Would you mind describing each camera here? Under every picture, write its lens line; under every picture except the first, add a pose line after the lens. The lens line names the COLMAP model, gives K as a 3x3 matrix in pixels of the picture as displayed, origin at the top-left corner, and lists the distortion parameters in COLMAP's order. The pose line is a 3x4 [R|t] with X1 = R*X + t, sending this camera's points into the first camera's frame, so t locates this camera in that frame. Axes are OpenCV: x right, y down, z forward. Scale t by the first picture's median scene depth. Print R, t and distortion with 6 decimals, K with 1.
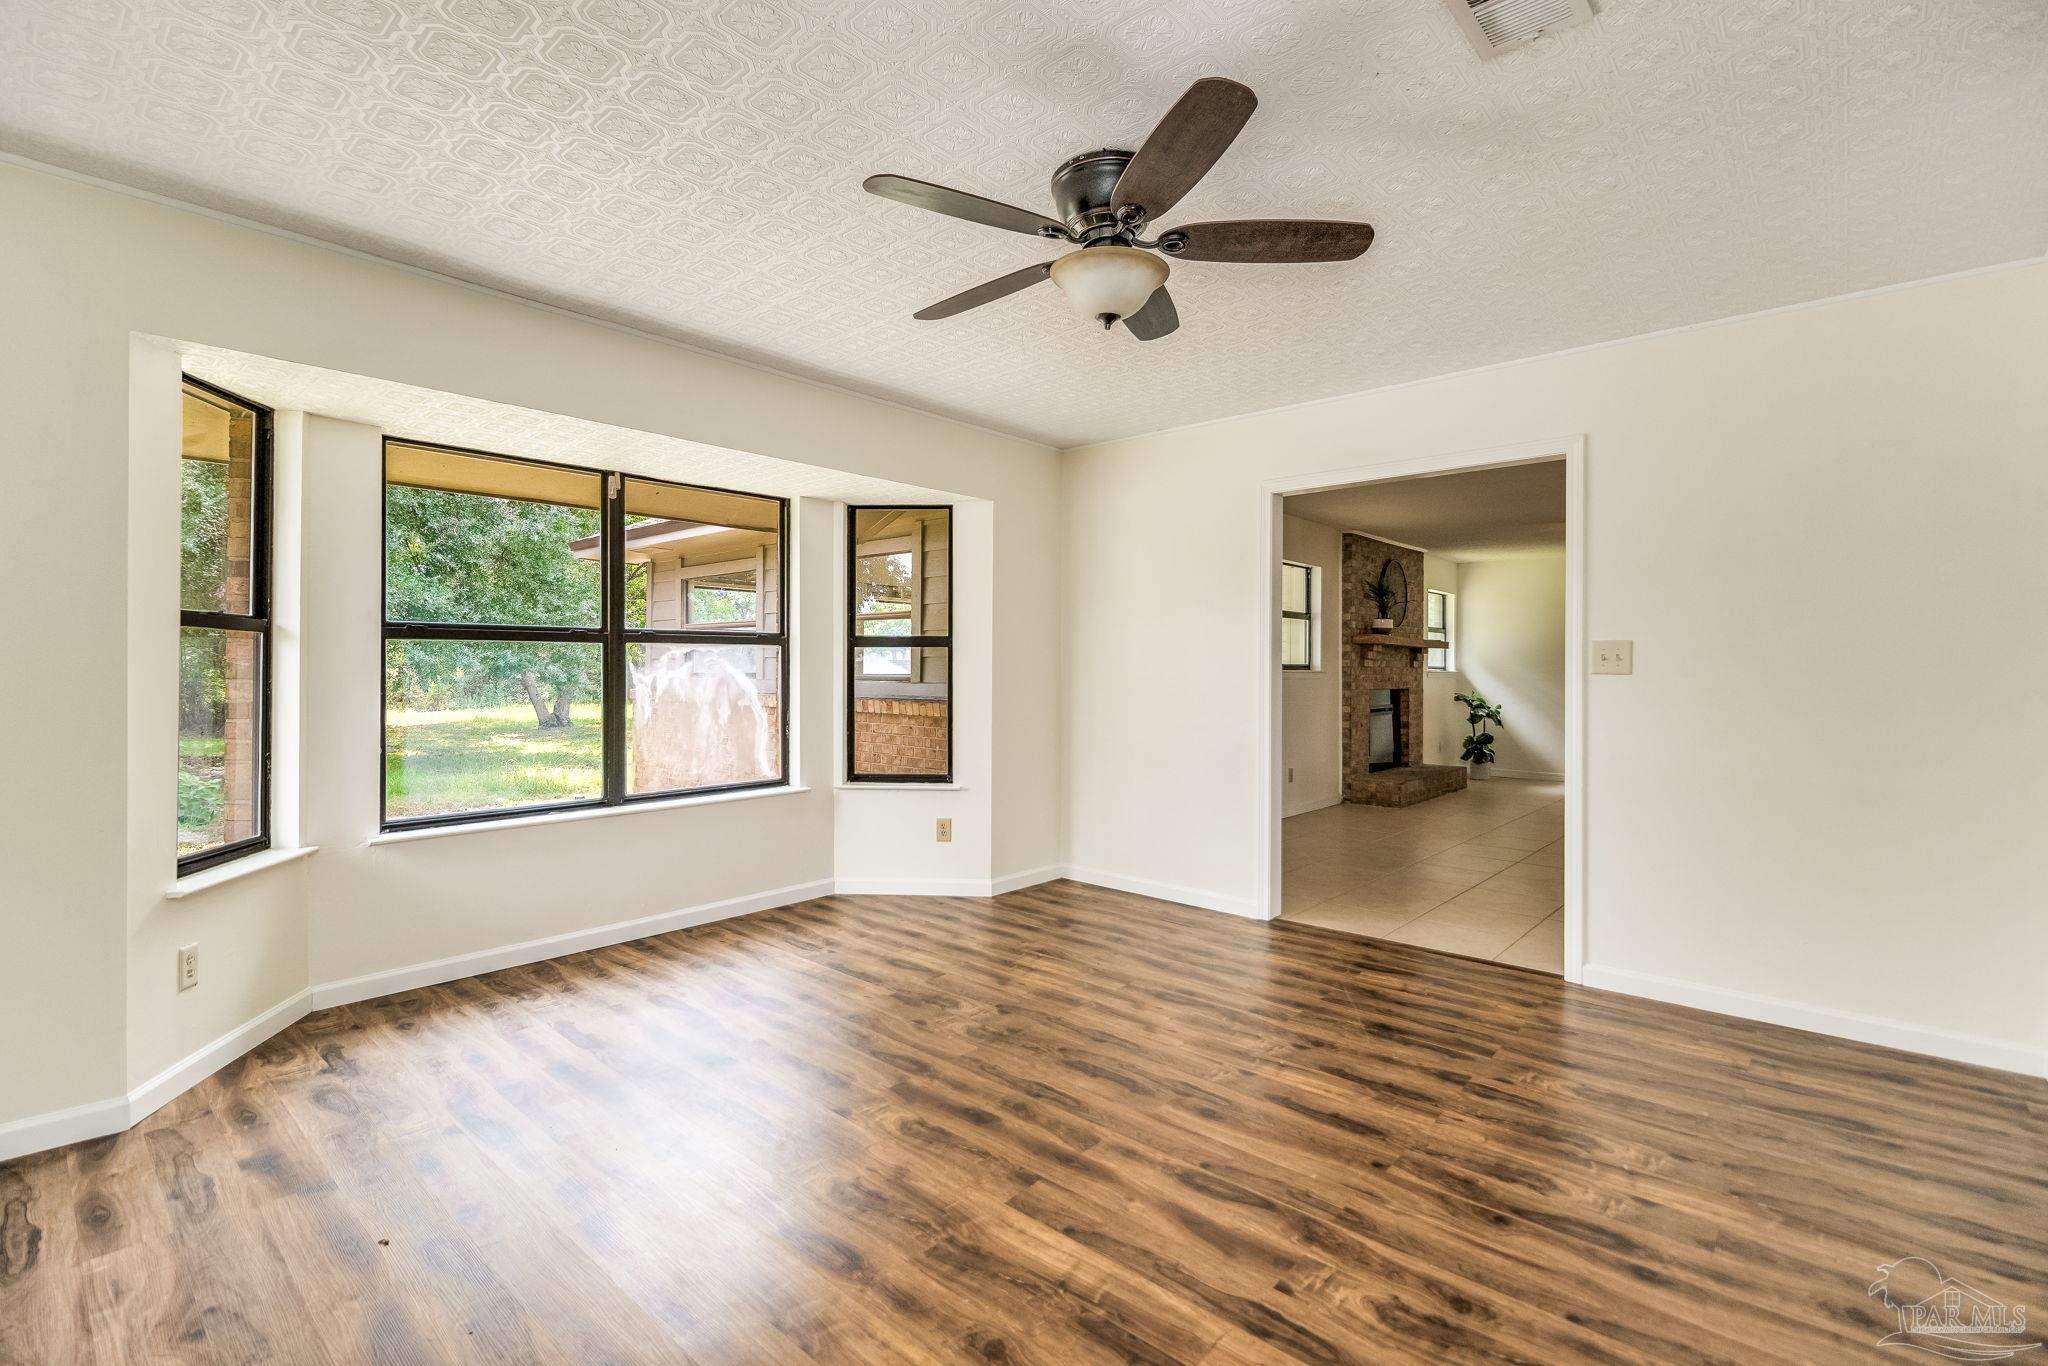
lens RADIAL K [[911.8, 0, 1012.3], [0, 911.8, 669.7], [0, 0, 1]] dist [0.014593, -0.014141]
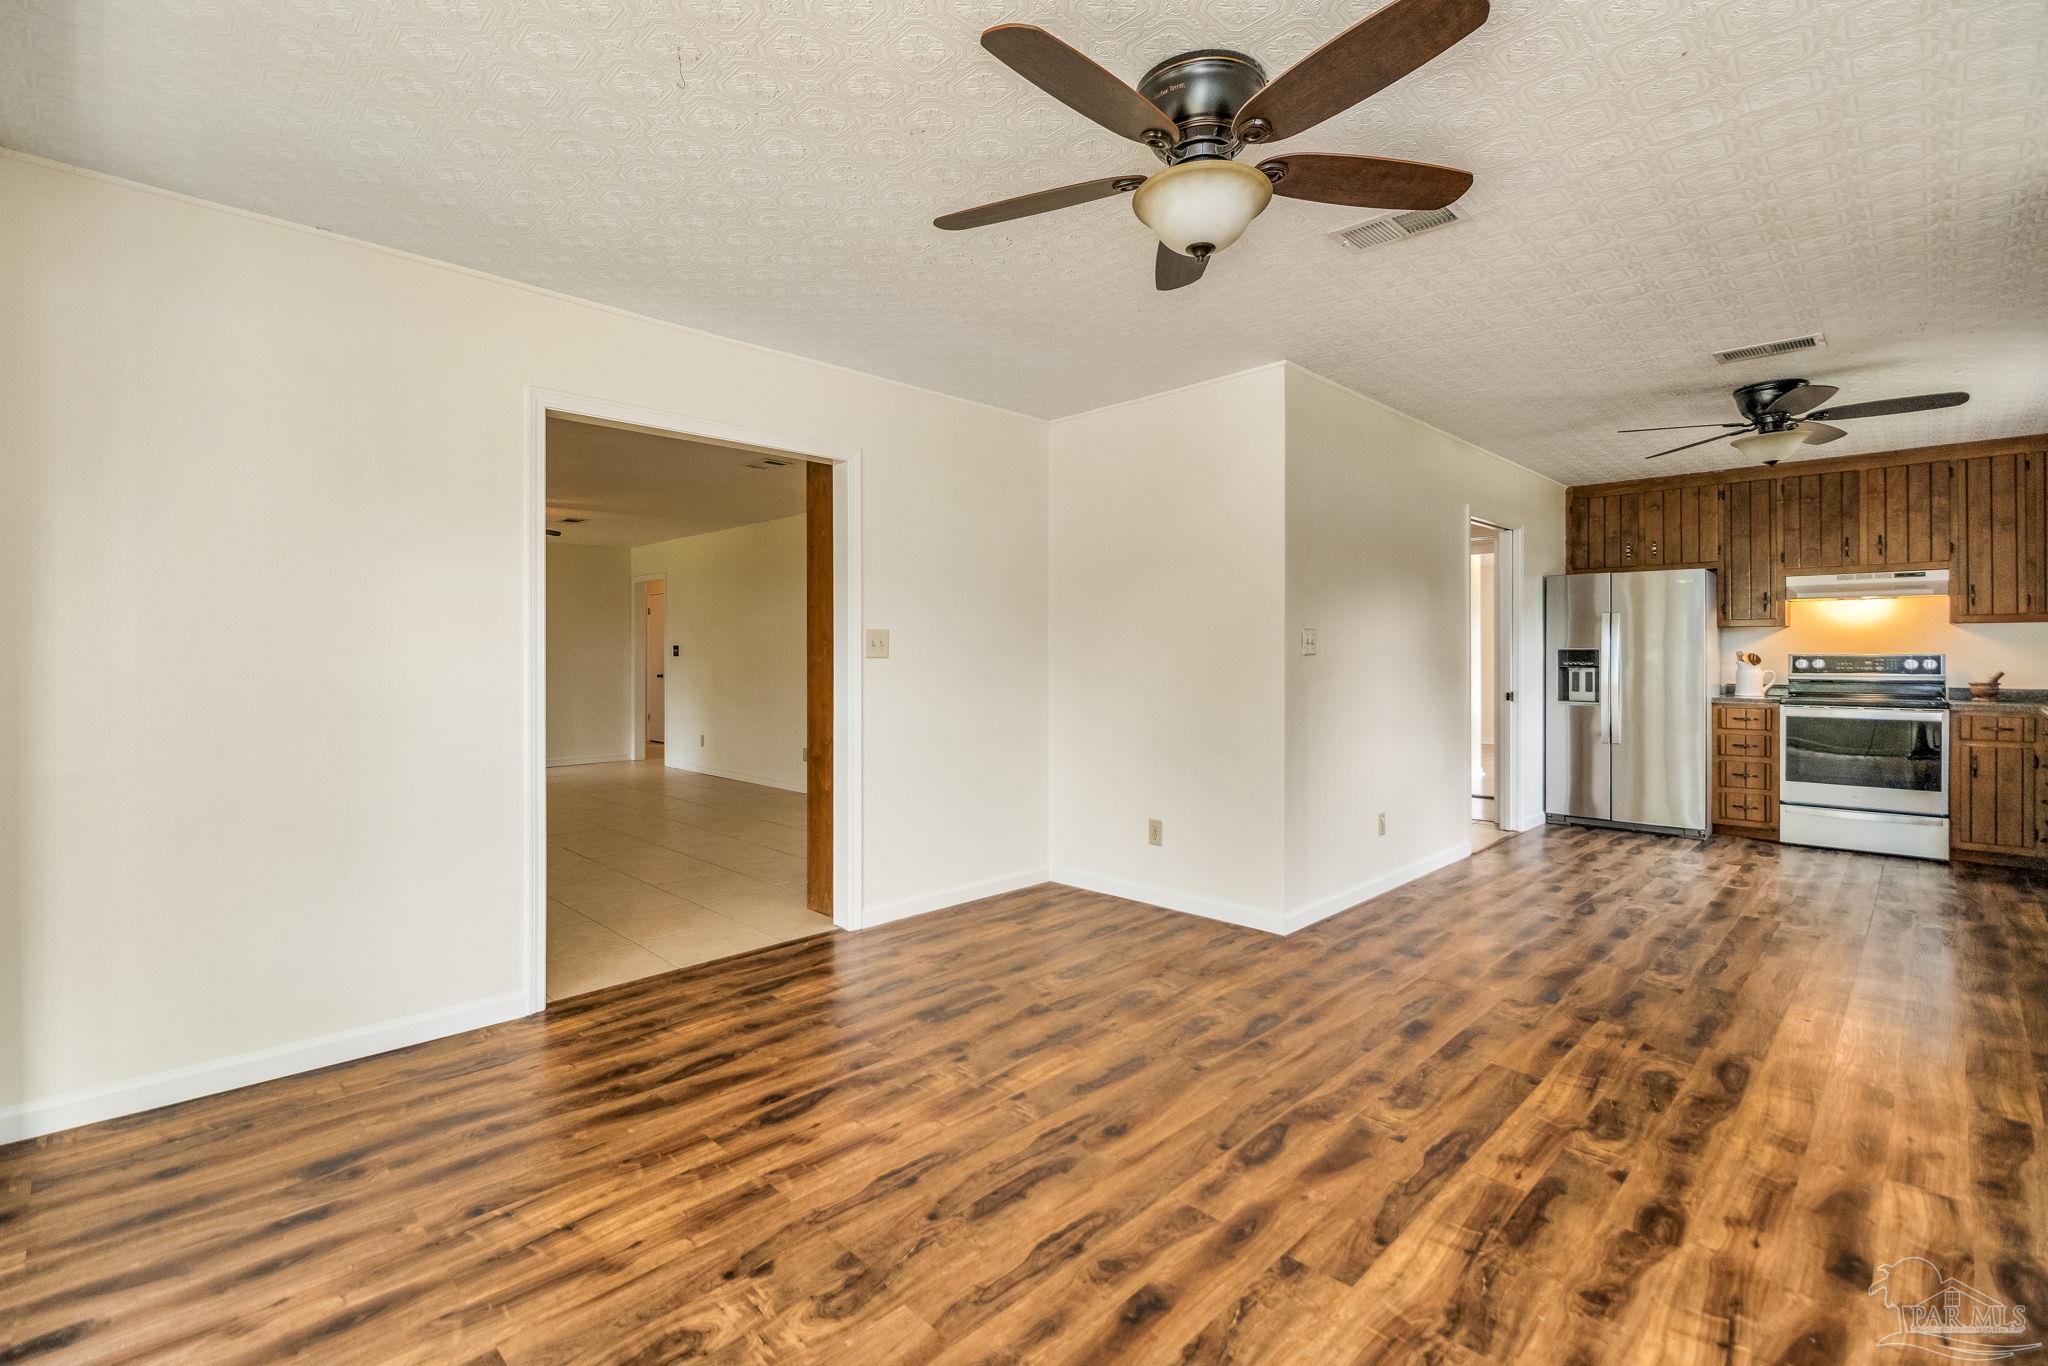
lens RADIAL K [[915.5, 0, 1017.6], [0, 915.5, 654.4], [0, 0, 1]] dist [0.013026, -0.013136]
pose [[0.054015, -0.003492, 0.998534, -0.649655], [0.004770, 0.999983, 0.003239, -0.002246], [-0.998529, 0.004588, 0.054031, 0.943256]]
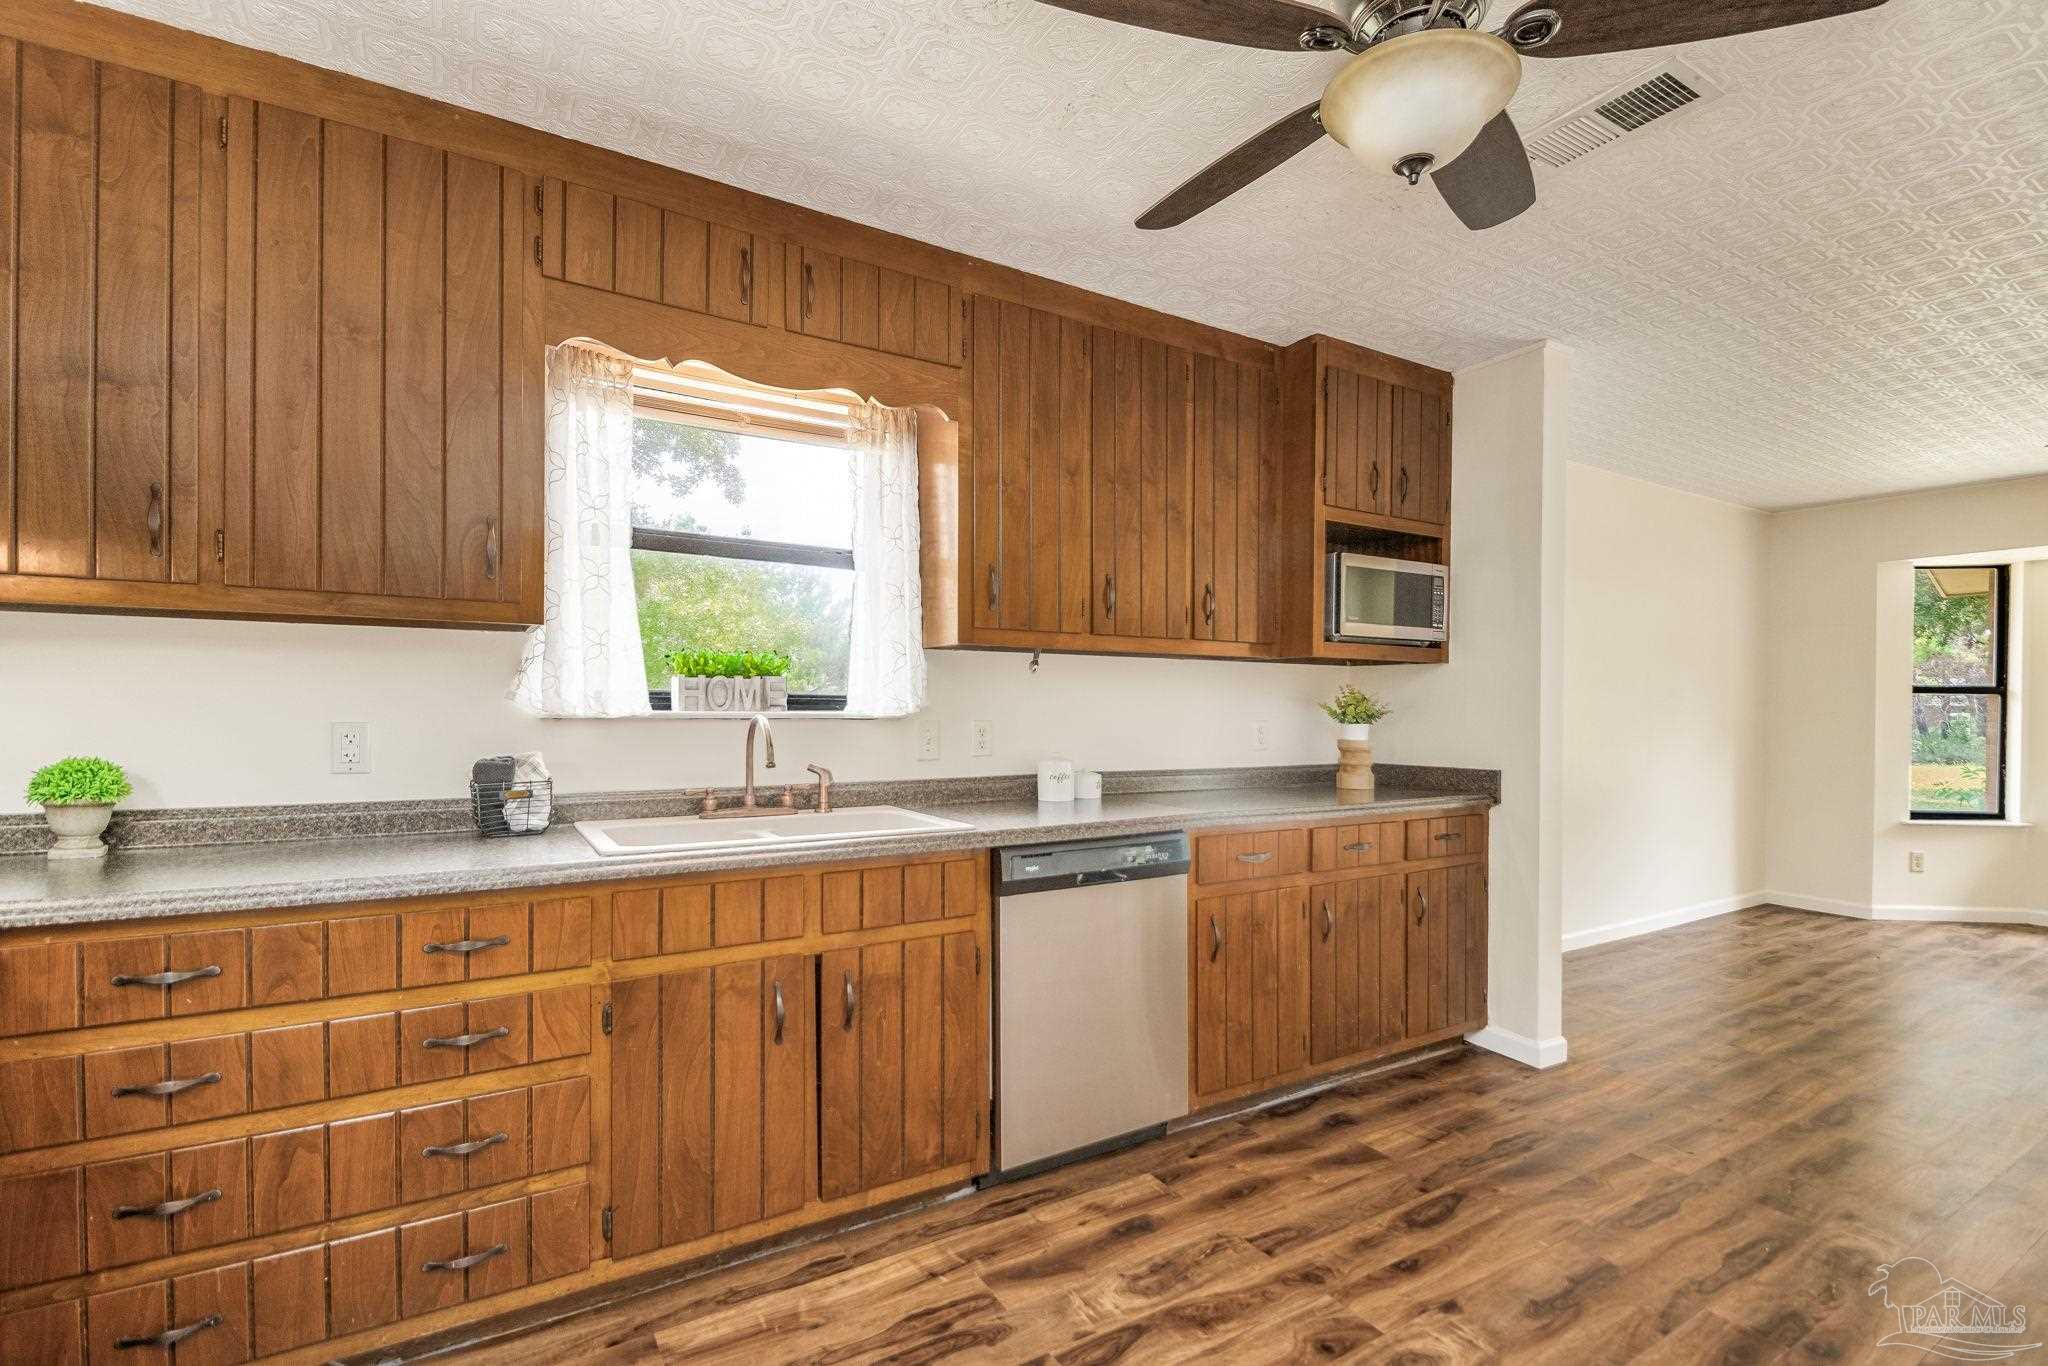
lens RADIAL K [[914.3, 0, 1021.6], [0, 914.3, 707.6], [0, 0, 1]] dist [0.000118, -0.000180]
pose [[-0.294250, -0.002973, -0.955724, 1.540160], [-0.011248, 0.999937, 0.000353, 0.004507], [0.955662, 0.010854, -0.294265, -0.298341]]
